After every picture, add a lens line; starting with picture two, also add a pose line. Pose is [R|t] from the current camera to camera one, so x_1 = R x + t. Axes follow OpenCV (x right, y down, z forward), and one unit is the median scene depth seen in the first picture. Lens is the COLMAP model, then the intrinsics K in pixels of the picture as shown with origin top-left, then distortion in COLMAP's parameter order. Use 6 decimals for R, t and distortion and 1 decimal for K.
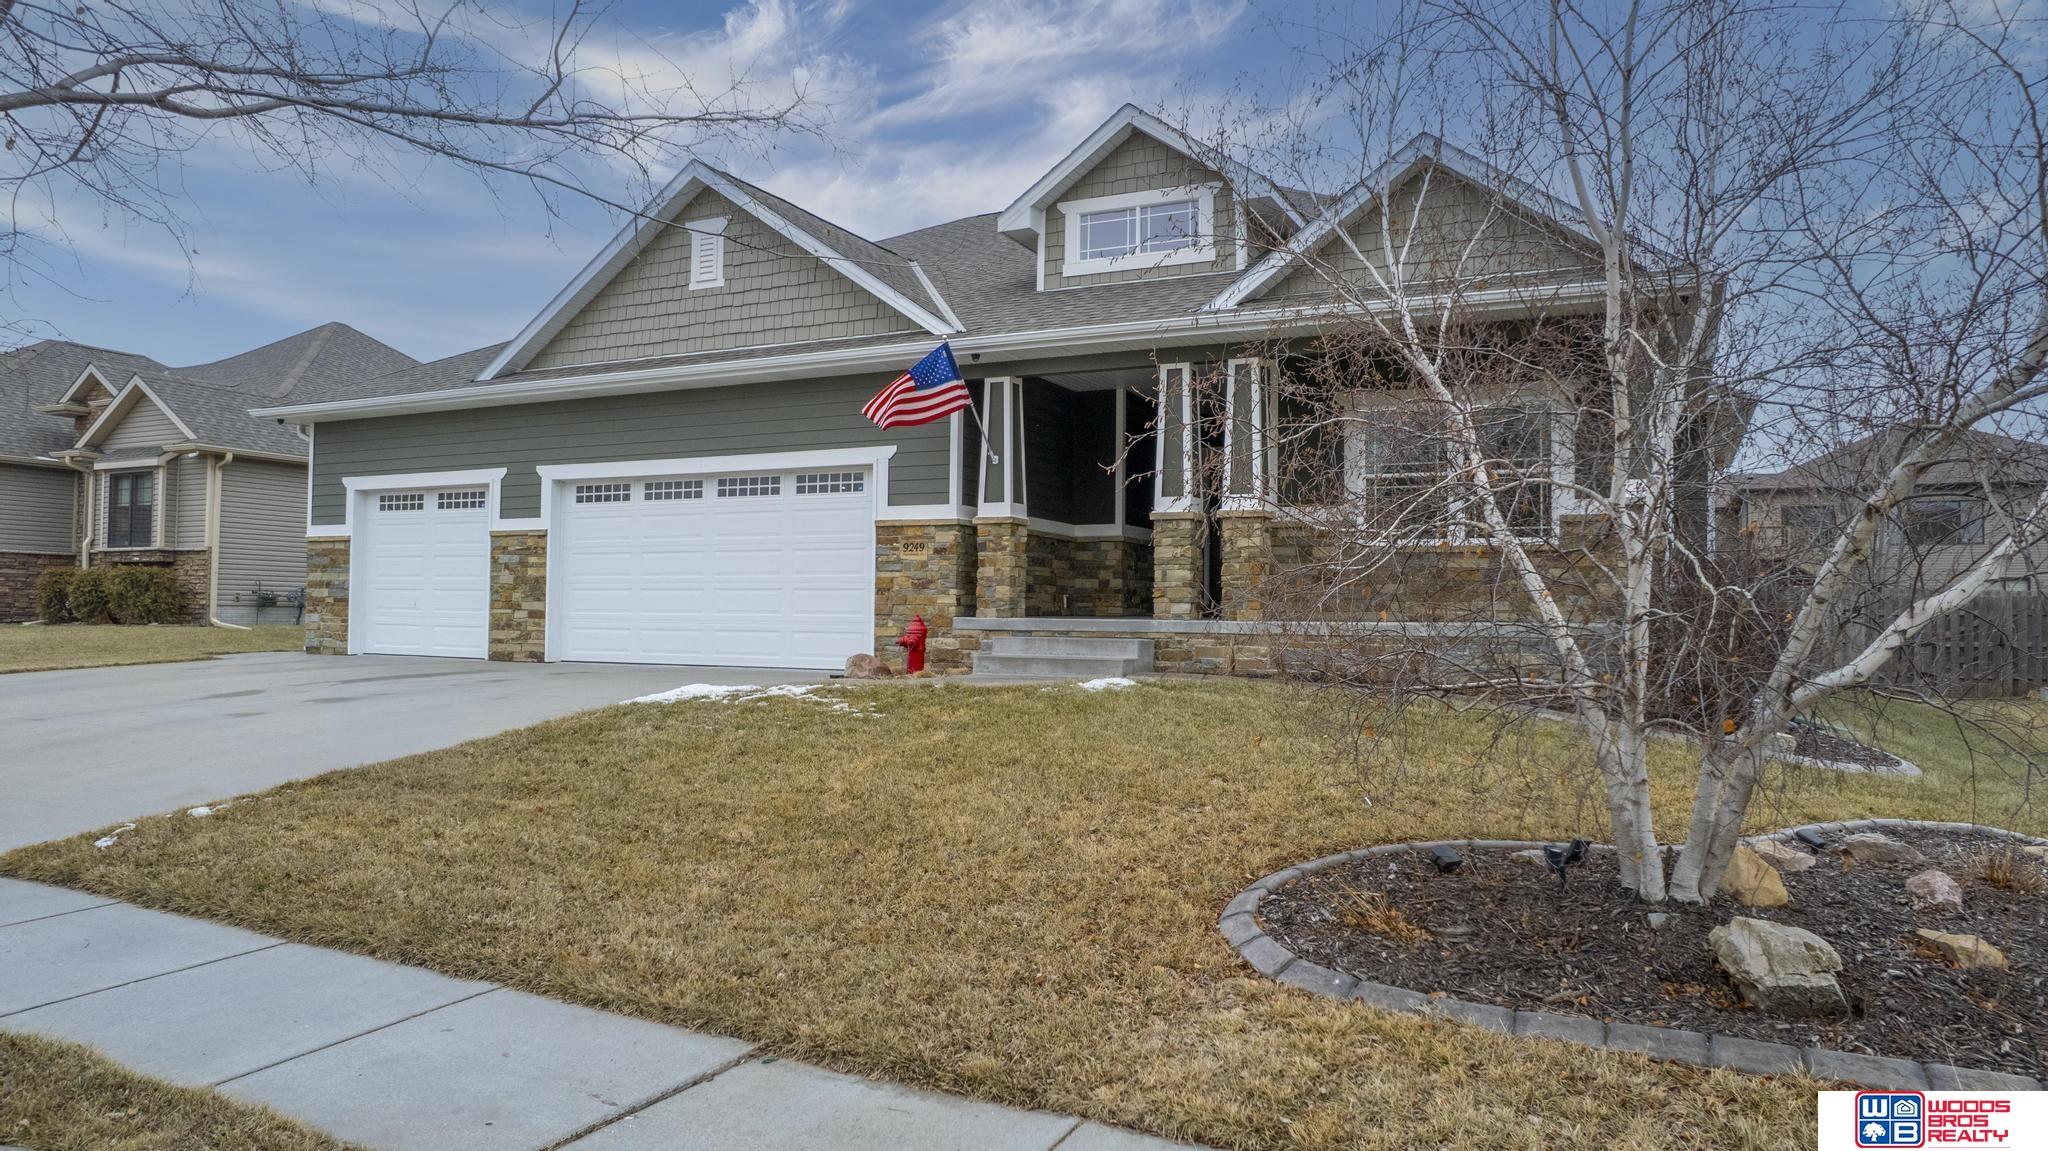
lens RADIAL K [[1311.6, 0, 1027.2], [0, 1311.6, 575.8], [0, 0, 1]] dist [-0.064177, 0.054866]
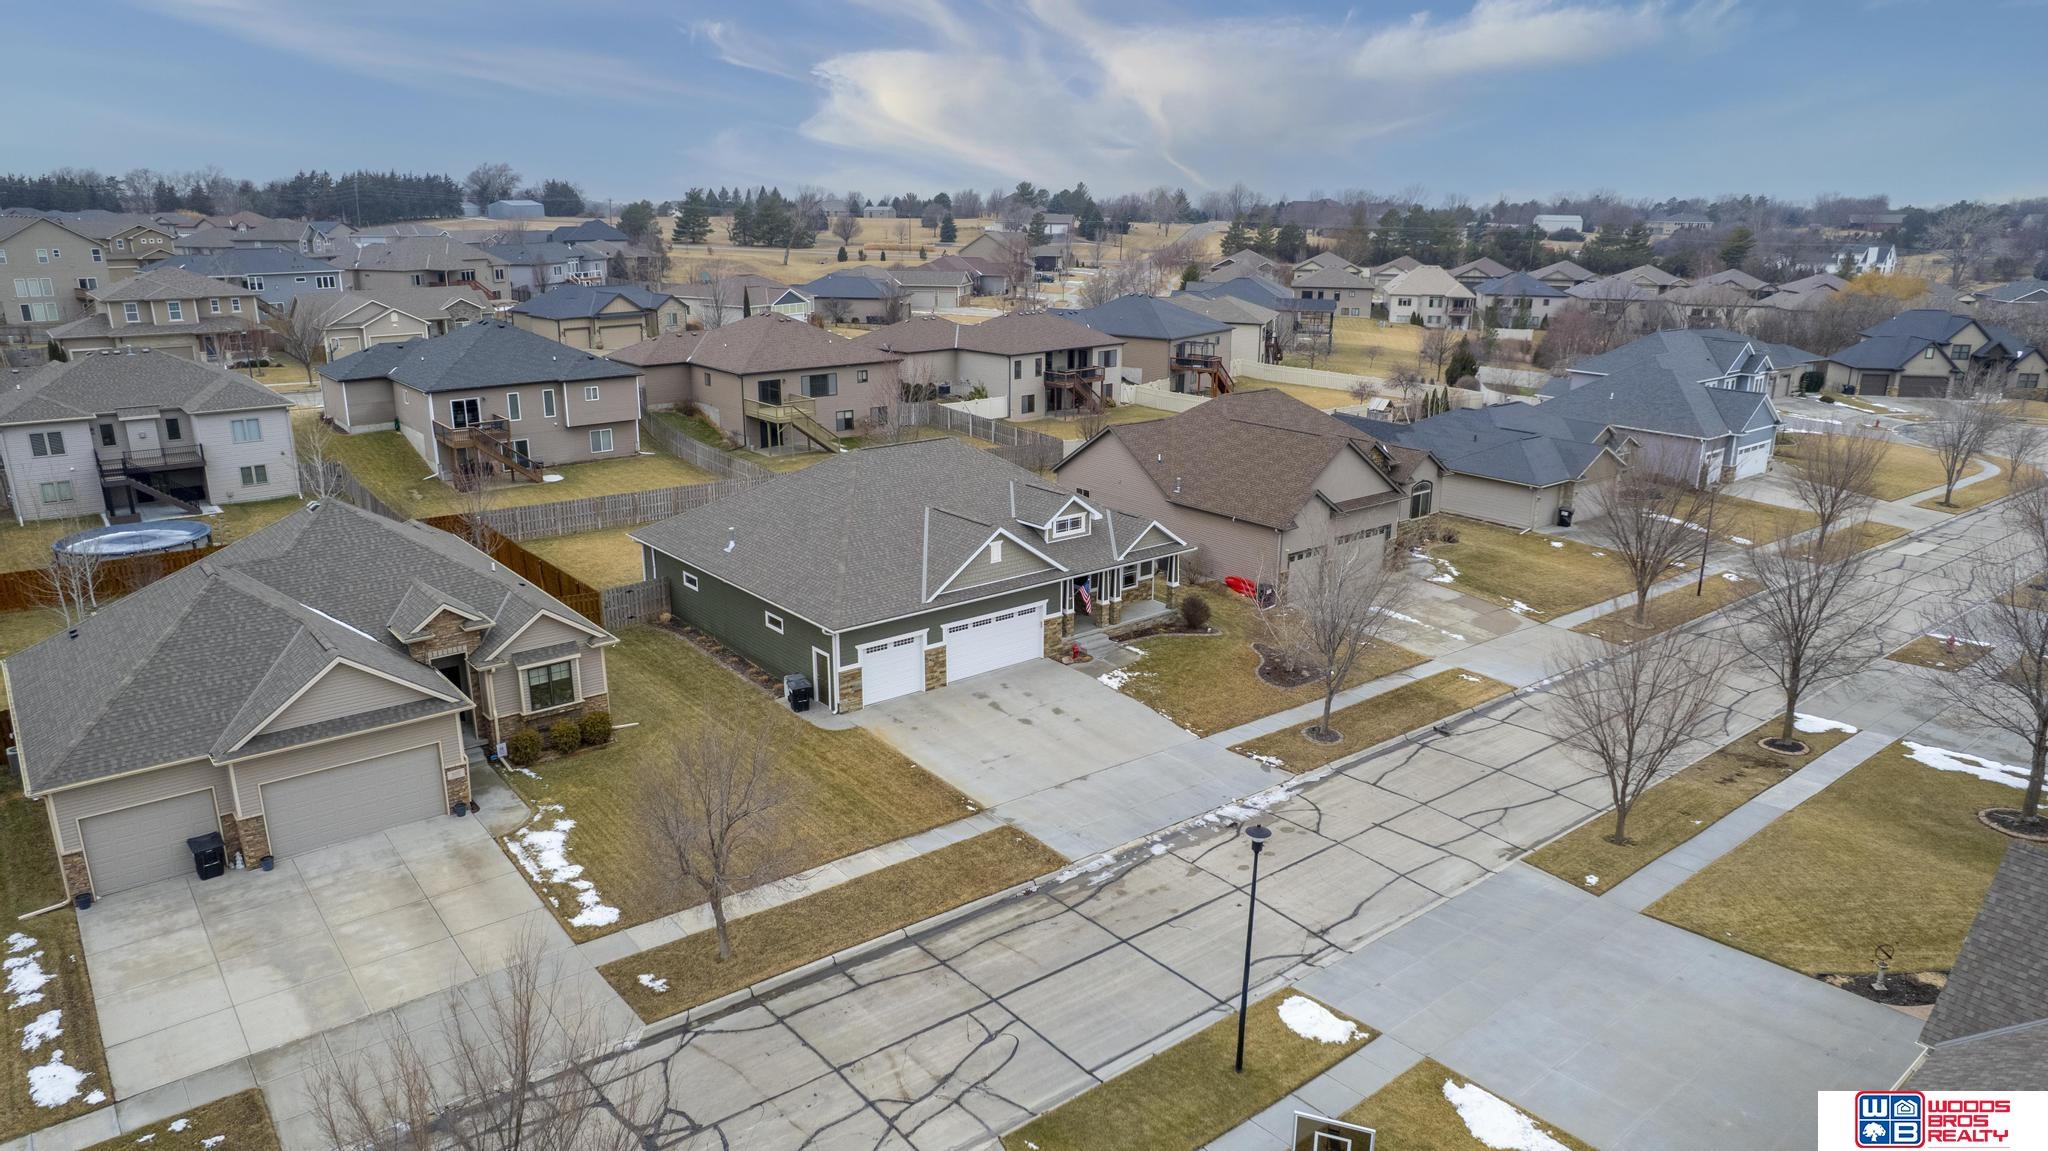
lens RADIAL K [[1311.6, 0, 1027.2], [0, 1311.6, 575.8], [0, 0, 1]] dist [-0.064177, 0.054866]
pose [[0.415086, -0.262961, 0.870951, -3.466199], [-0.031480, 0.952593, 0.302614, -1.332777], [-0.909237, -0.153029, 0.387130, -0.386573]]
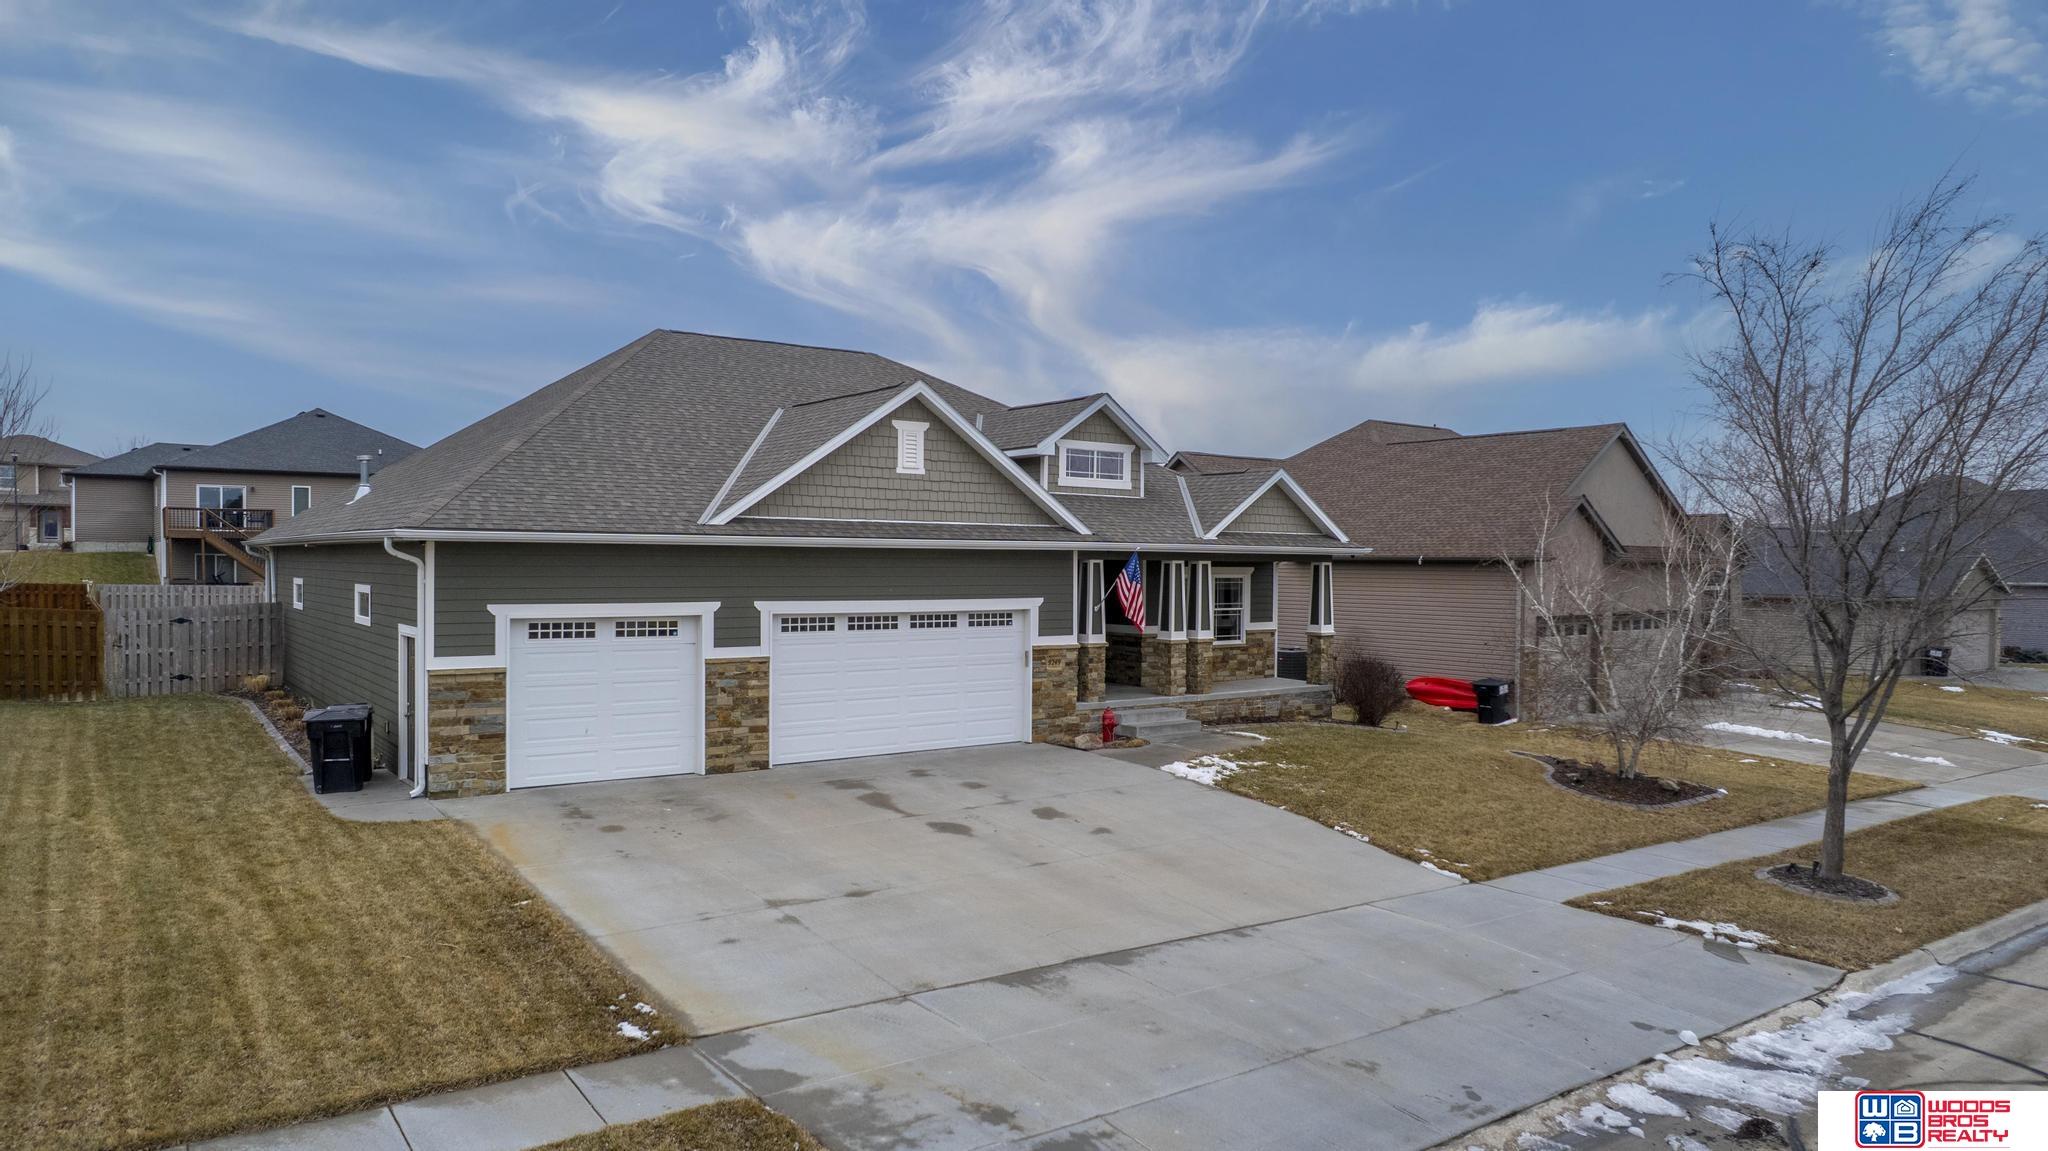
lens RADIAL K [[1311.6, 0, 1027.2], [0, 1311.6, 575.8], [0, 0, 1]] dist [-0.064177, 0.054866]
pose [[0.461163, -0.018553, 0.887121, -1.566872], [-0.032901, 0.998736, 0.037991, -0.192723], [-0.886705, -0.046707, 0.459970, 0.302468]]
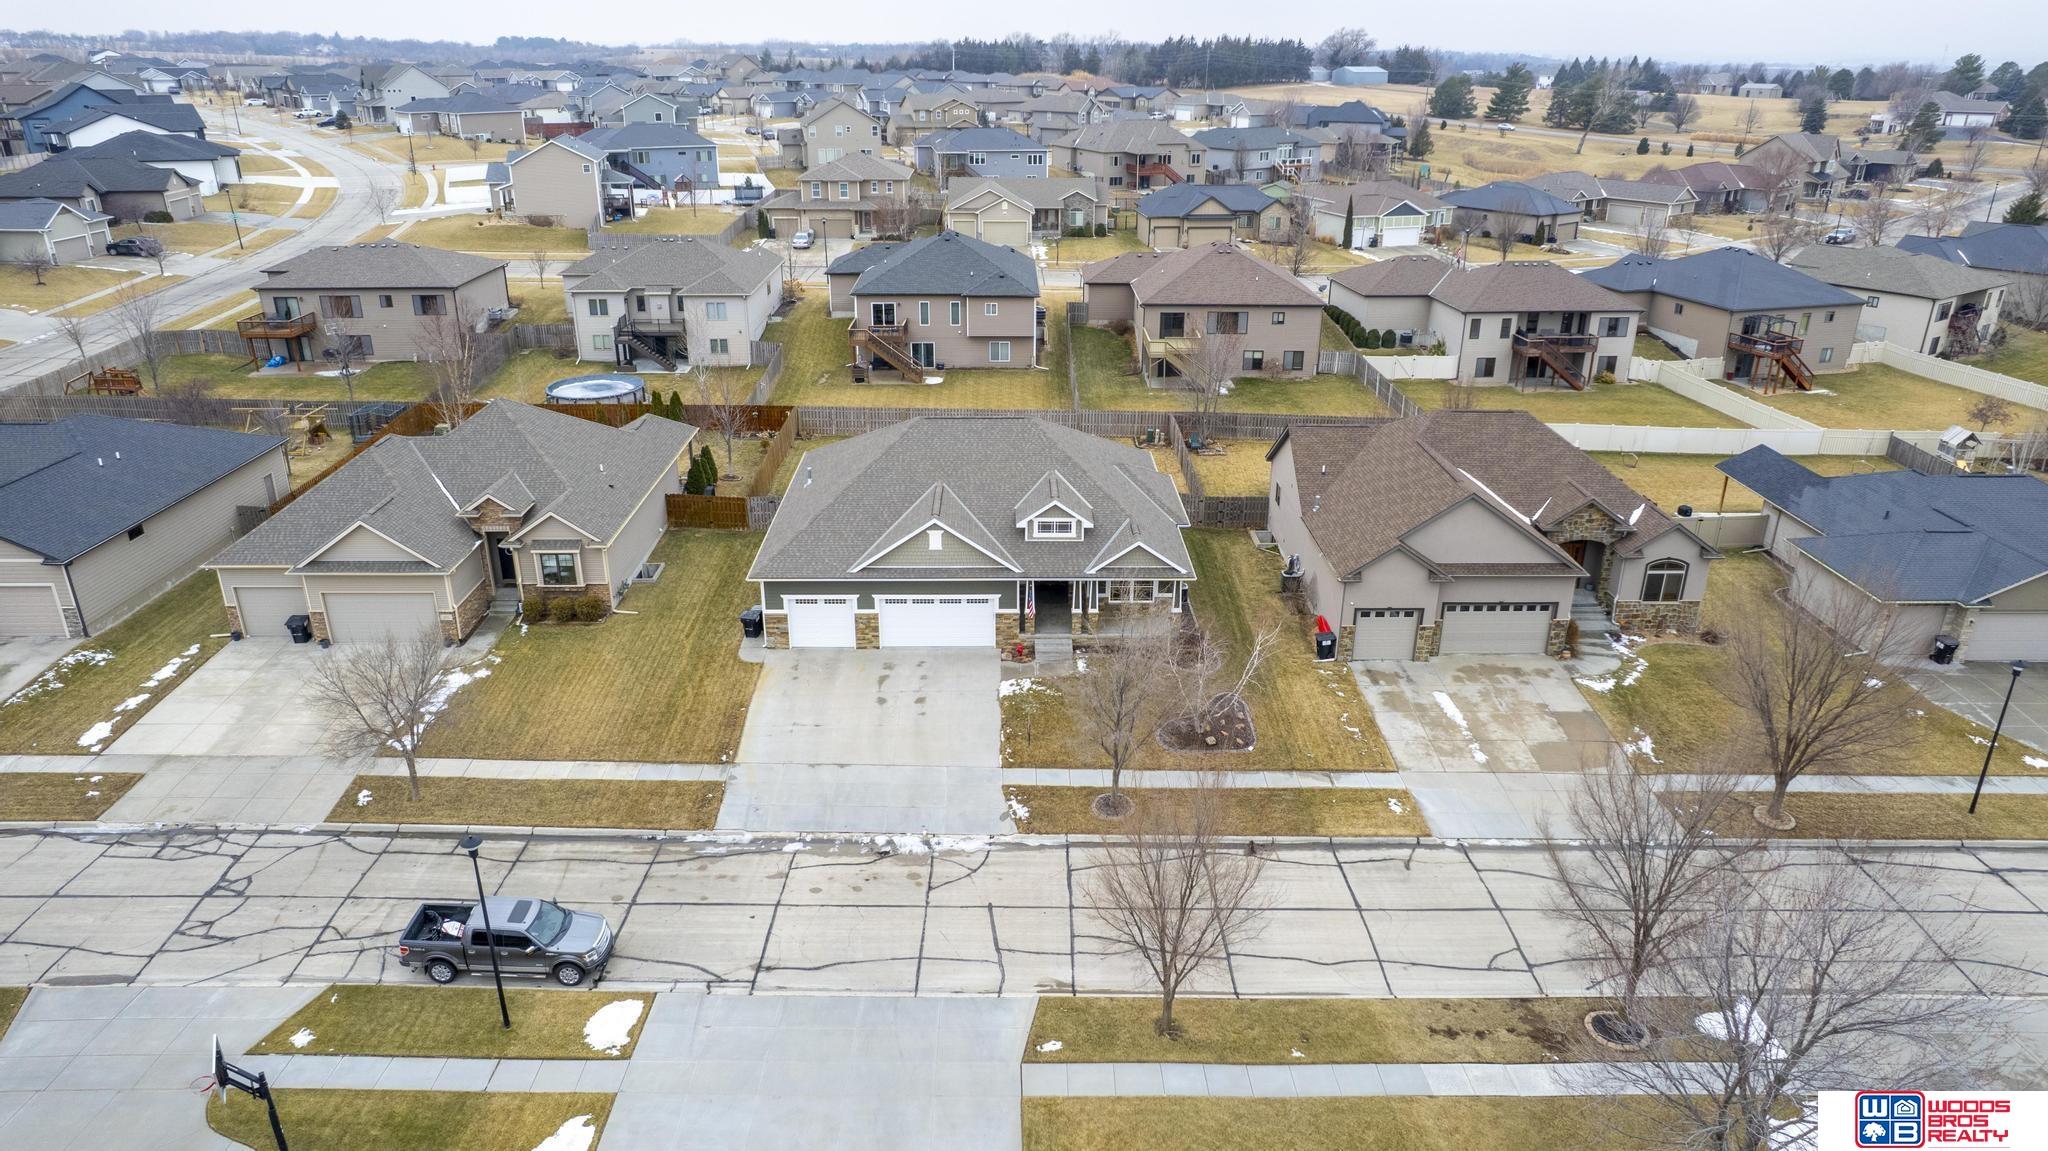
lens RADIAL K [[1311.6, 0, 1027.2], [0, 1311.6, 575.8], [0, 0, 1]] dist [-0.064177, 0.054866]
pose [[0.891174, -0.179257, 0.416744, -1.678309], [-0.010404, 0.910307, 0.413804, -1.799474], [-0.453542, -0.373107, 0.809377, -2.191676]]
